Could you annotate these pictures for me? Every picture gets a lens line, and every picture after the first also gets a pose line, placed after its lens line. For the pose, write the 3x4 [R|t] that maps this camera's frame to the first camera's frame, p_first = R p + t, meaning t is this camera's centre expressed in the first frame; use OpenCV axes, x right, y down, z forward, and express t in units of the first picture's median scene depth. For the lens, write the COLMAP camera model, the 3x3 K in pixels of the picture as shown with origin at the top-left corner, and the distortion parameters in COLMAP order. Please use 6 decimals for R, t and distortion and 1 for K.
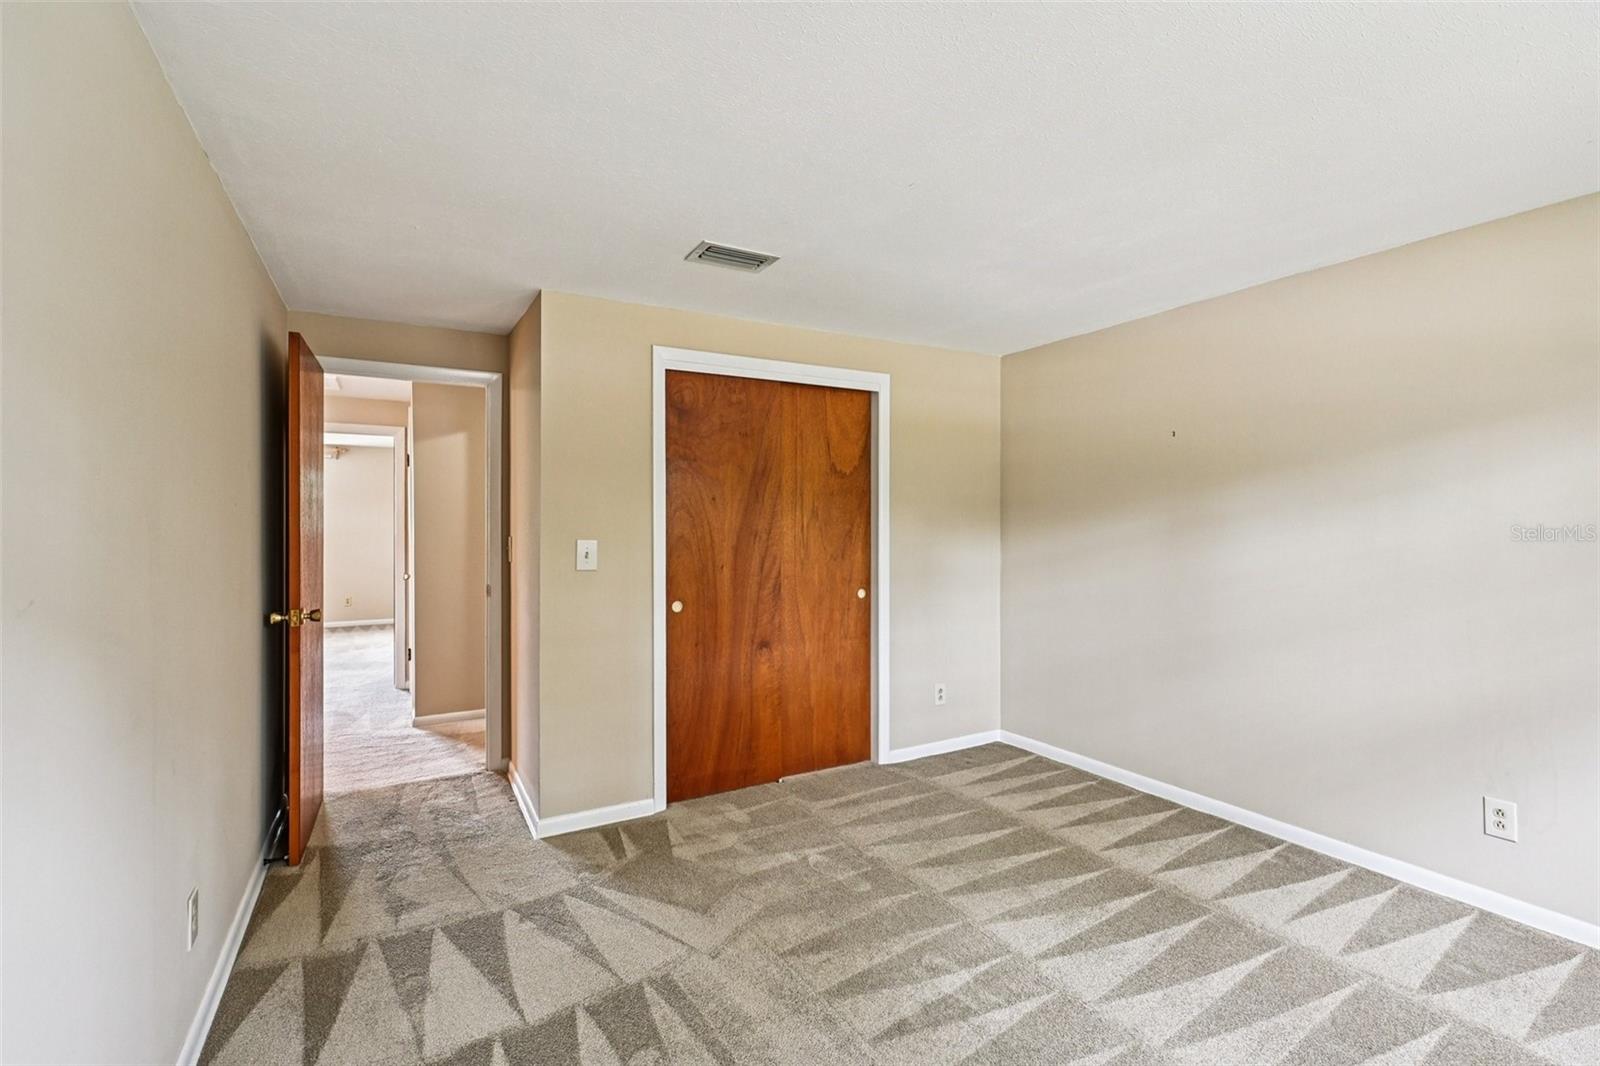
lens RADIAL K [[717.0, 0, 806.9], [0, 717.0, 535.5], [0, 0, 1]] dist [-0.001604, -0.000589]
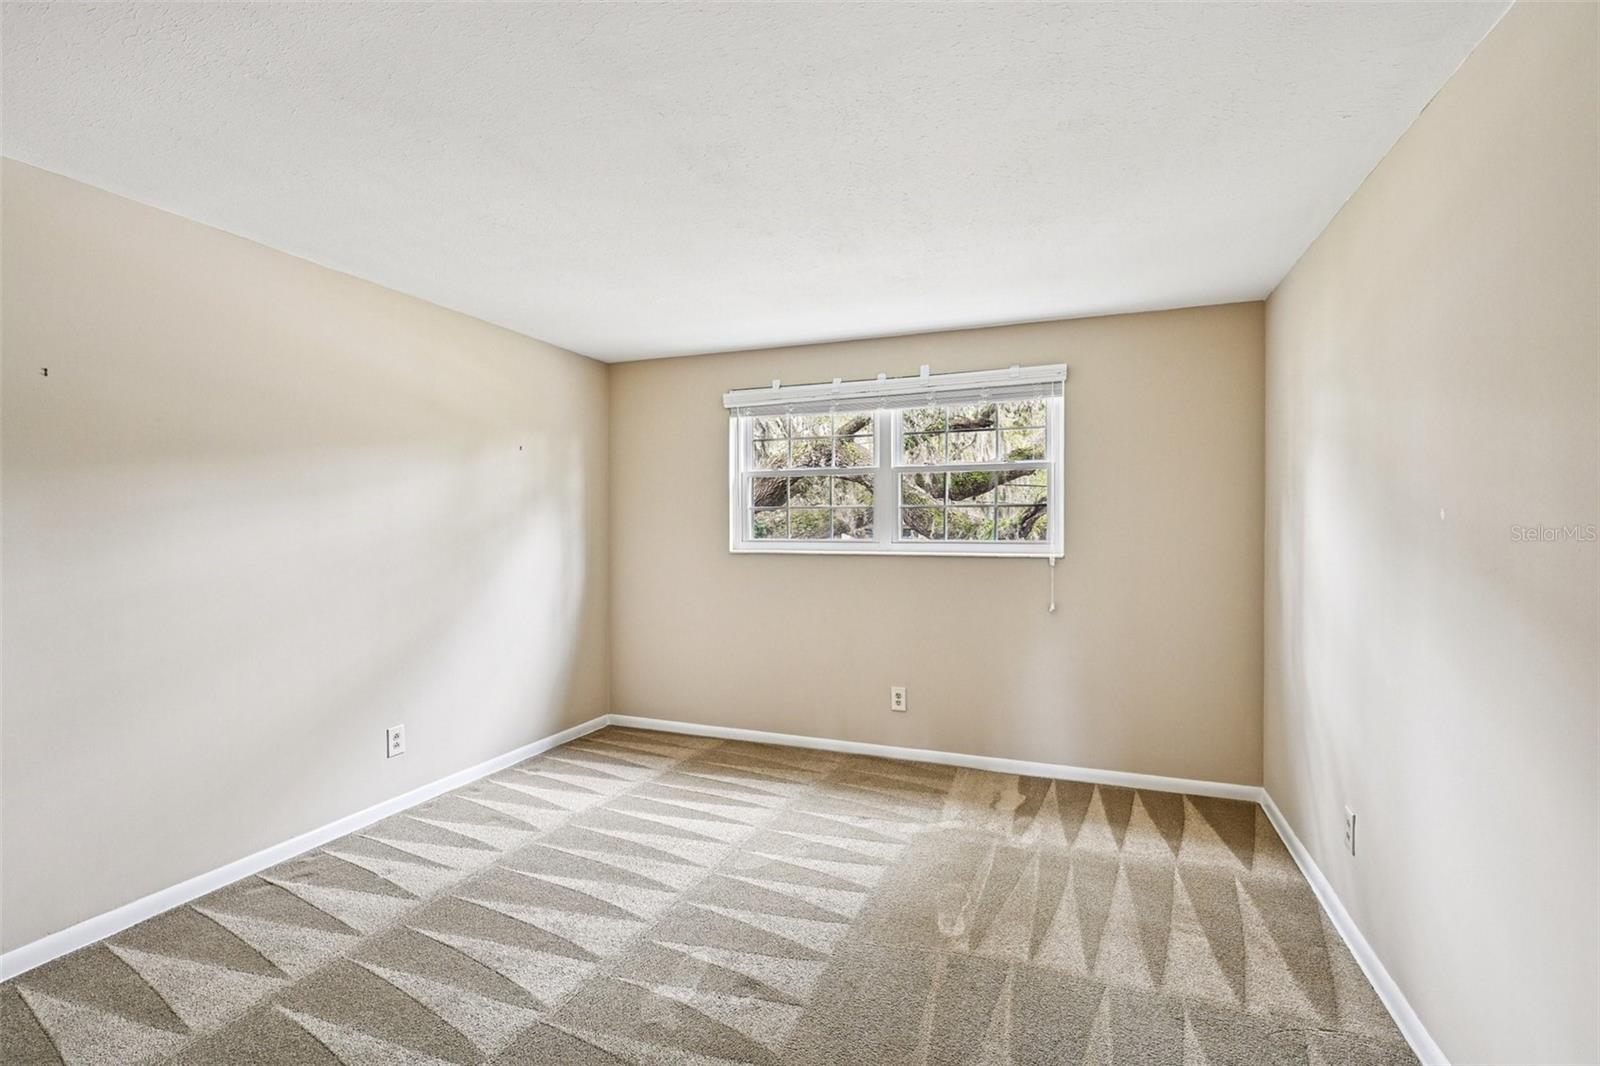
lens RADIAL K [[717.0, 0, 806.9], [0, 717.0, 535.5], [0, 0, 1]] dist [-0.001604, -0.000589]
pose [[-0.636166, -0.008472, 0.771506, -0.536832], [0.011143, 0.999735, 0.020166, -0.006382], [-0.771472, 0.021426, -0.635902, 1.219480]]
